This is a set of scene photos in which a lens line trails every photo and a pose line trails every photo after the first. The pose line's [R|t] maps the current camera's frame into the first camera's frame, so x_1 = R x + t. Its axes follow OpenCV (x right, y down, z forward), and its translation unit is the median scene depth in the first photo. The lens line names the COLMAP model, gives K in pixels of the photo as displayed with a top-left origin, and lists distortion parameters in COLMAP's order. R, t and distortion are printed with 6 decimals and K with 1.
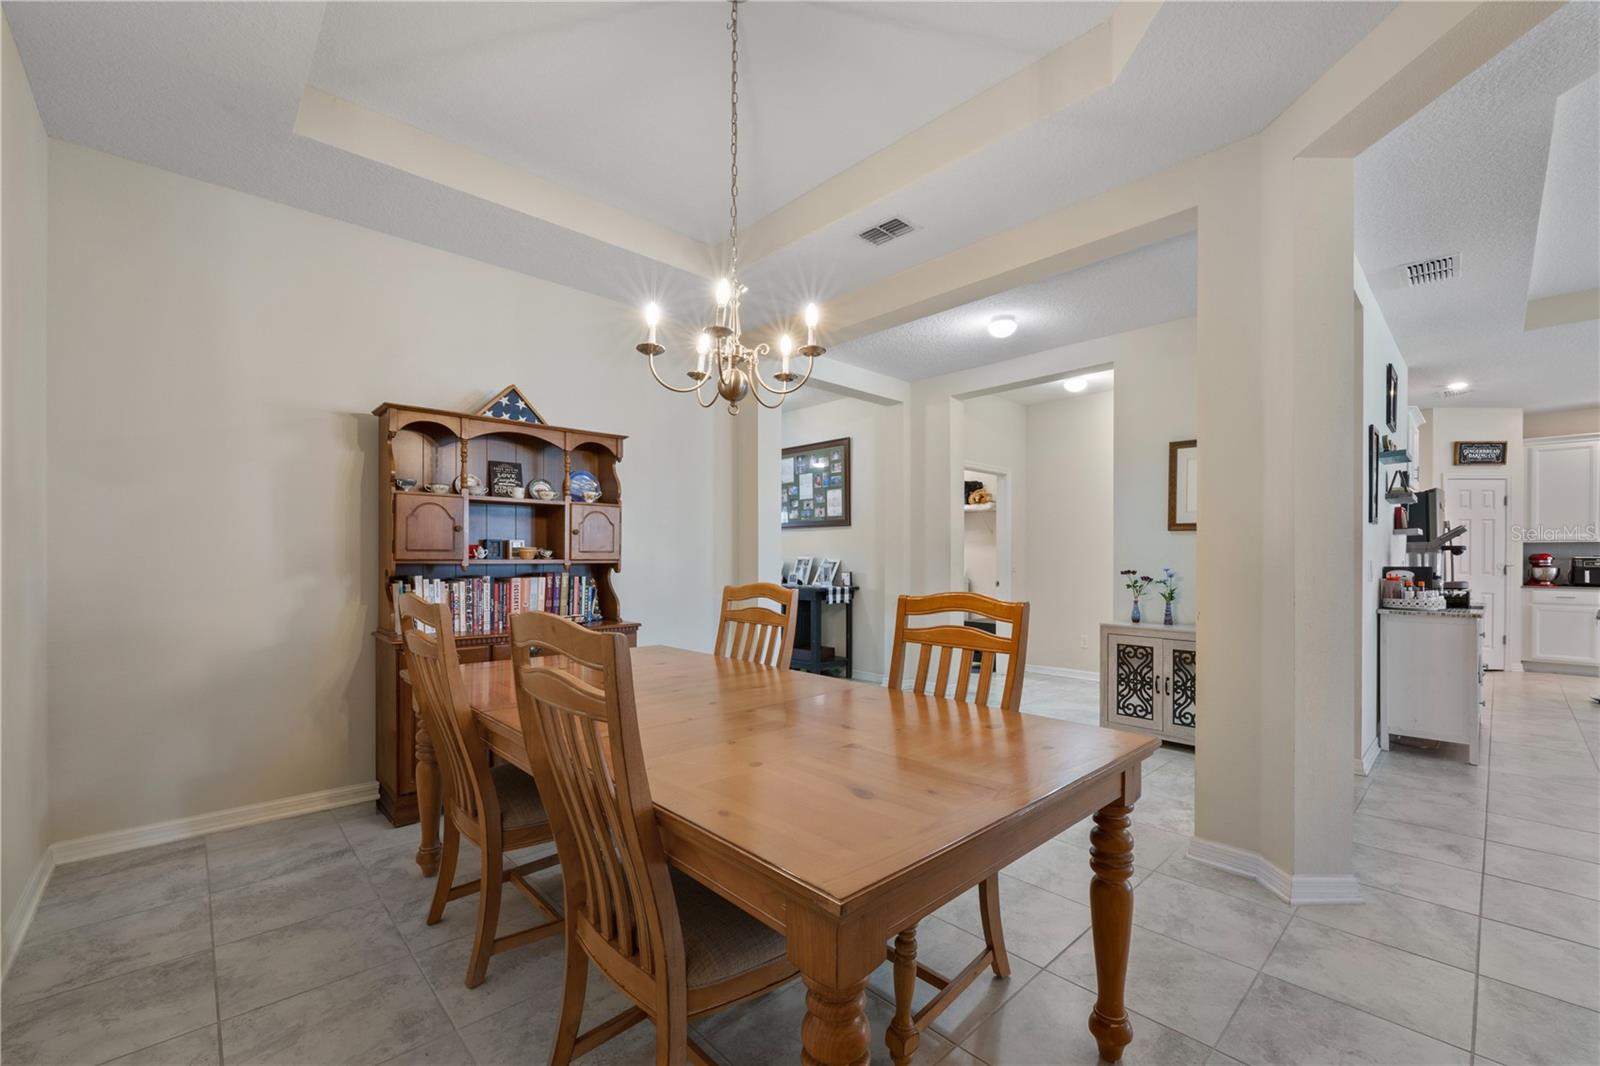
lens RADIAL K [[669.9, 0, 796.9], [0, 669.9, 563.3], [0, 0, 1]] dist [-0.012102, -0.000385]
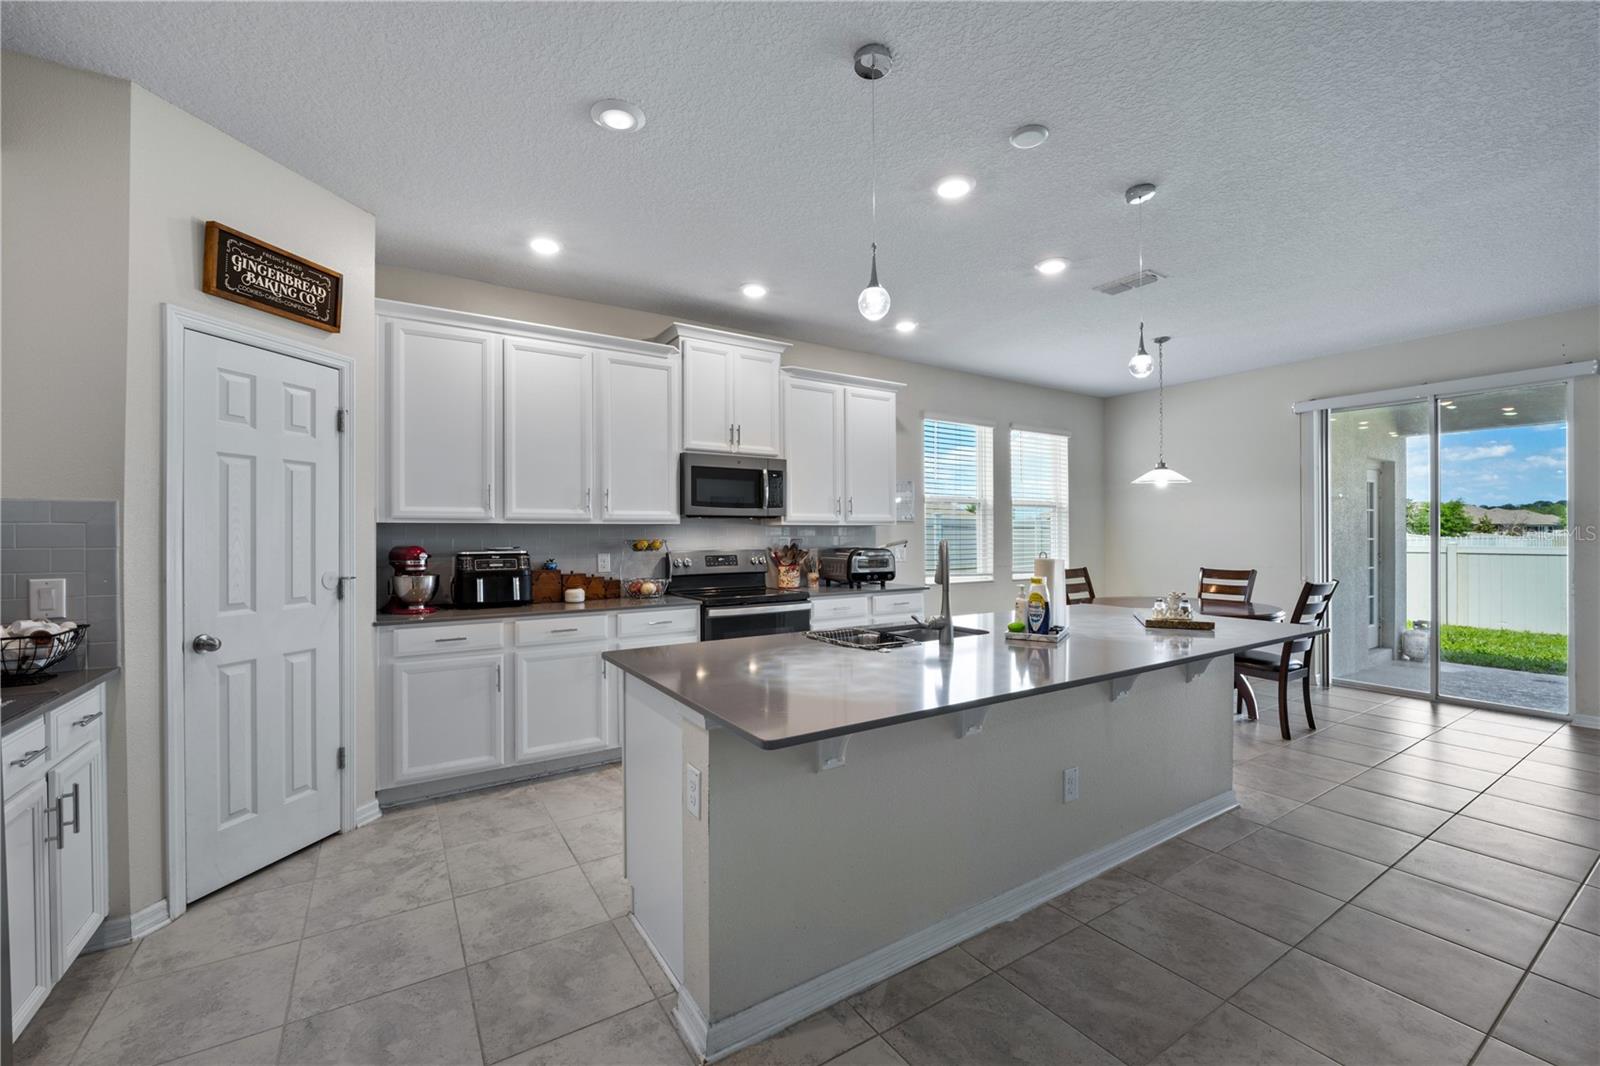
lens RADIAL K [[648.0, 0, 800.0], [0, 648.0, 533.0], [0, 0, 1]] dist [-0.011438, -0.000050]
pose [[0.177452, -0.001776, 0.984128, 1.142910], [0.007974, 0.999968, 0.000367, -0.035578], [-0.984097, 0.007782, 0.177461, 1.013808]]
